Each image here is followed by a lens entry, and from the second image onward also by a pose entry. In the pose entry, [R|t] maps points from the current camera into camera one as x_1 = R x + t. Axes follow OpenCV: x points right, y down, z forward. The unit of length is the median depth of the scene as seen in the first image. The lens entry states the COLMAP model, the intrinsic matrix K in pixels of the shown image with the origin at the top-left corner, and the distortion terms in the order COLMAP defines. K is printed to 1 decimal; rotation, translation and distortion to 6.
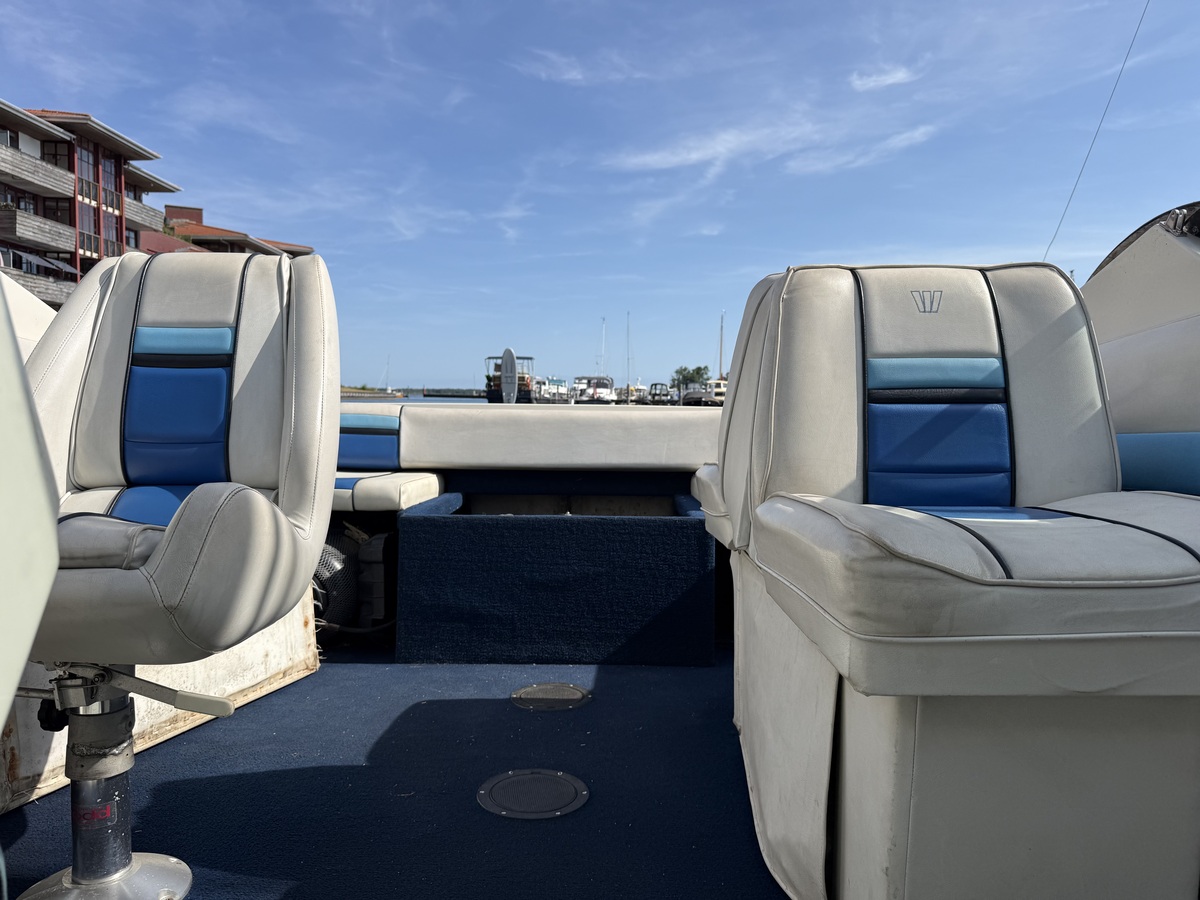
lens RADIAL K [[830.9, 0, 600.0], [0, 830.9, 450.0], [0, 0, 1]] dist [0.062708, -0.114270]
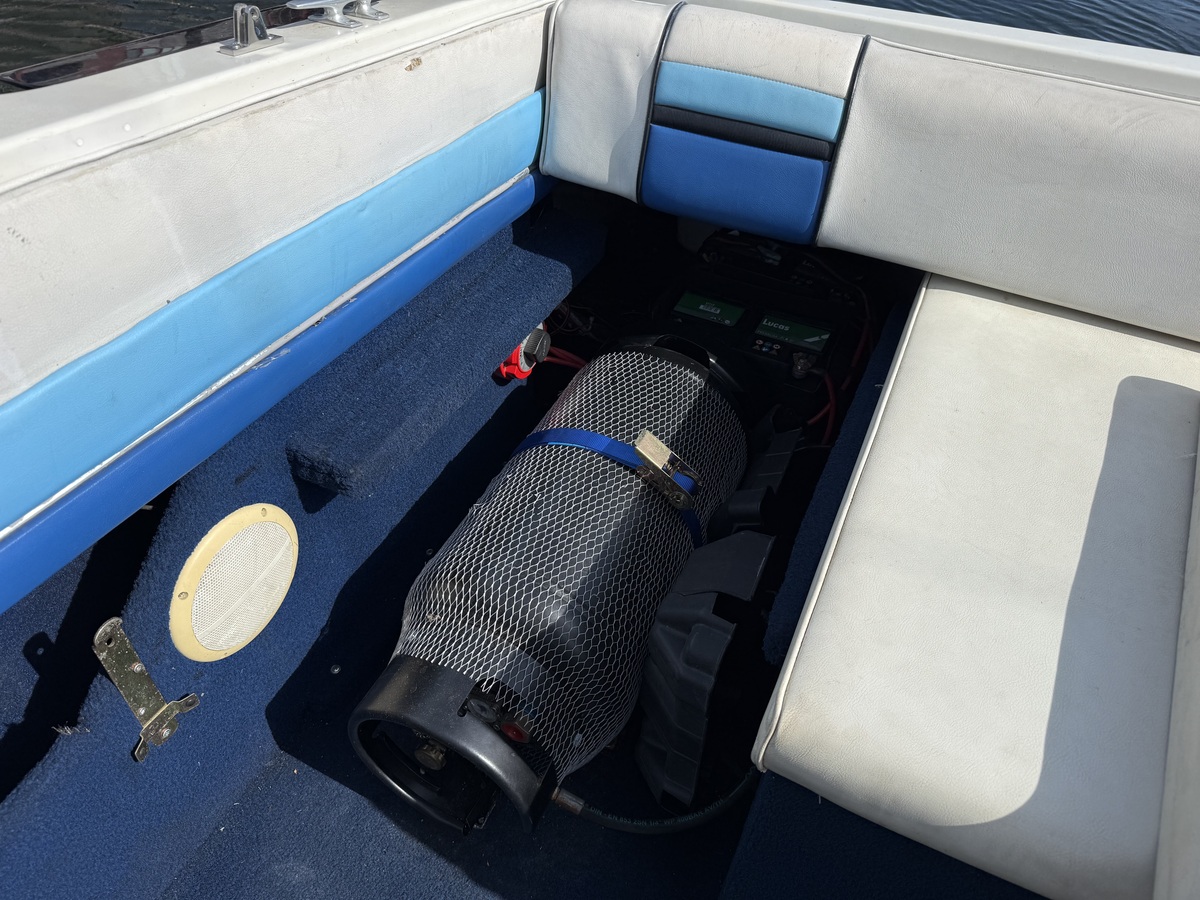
lens RADIAL K [[834.0, 0, 597.5], [0, 834.0, 467.7], [0, 0, 1]] dist [0.001883, -0.001715]
pose [[0.909159, 0.310240, -0.277813, -0.195932], [-0.048979, 0.742129, 0.668465, -0.143134], [0.413558, -0.594134, 0.689909, 0.661180]]
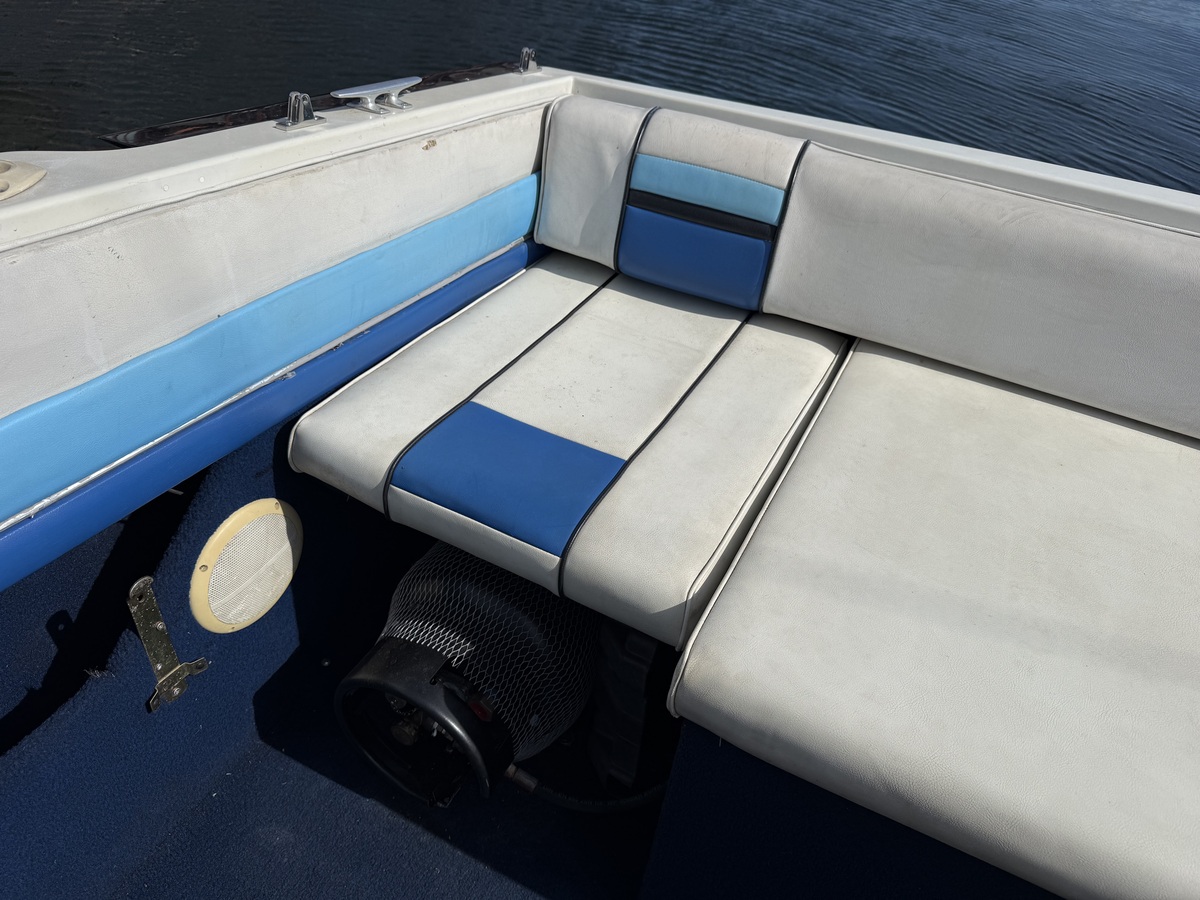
lens RADIAL K [[841.8, 0, 600.3], [0, 841.8, 480.0], [0, 0, 1]] dist [0.042343, -0.067161]
pose [[0.892725, 0.328136, -0.308818, -0.154478], [-0.085036, 0.795715, 0.599672, -0.159395], [0.442506, -0.509081, 0.738258, 0.610803]]
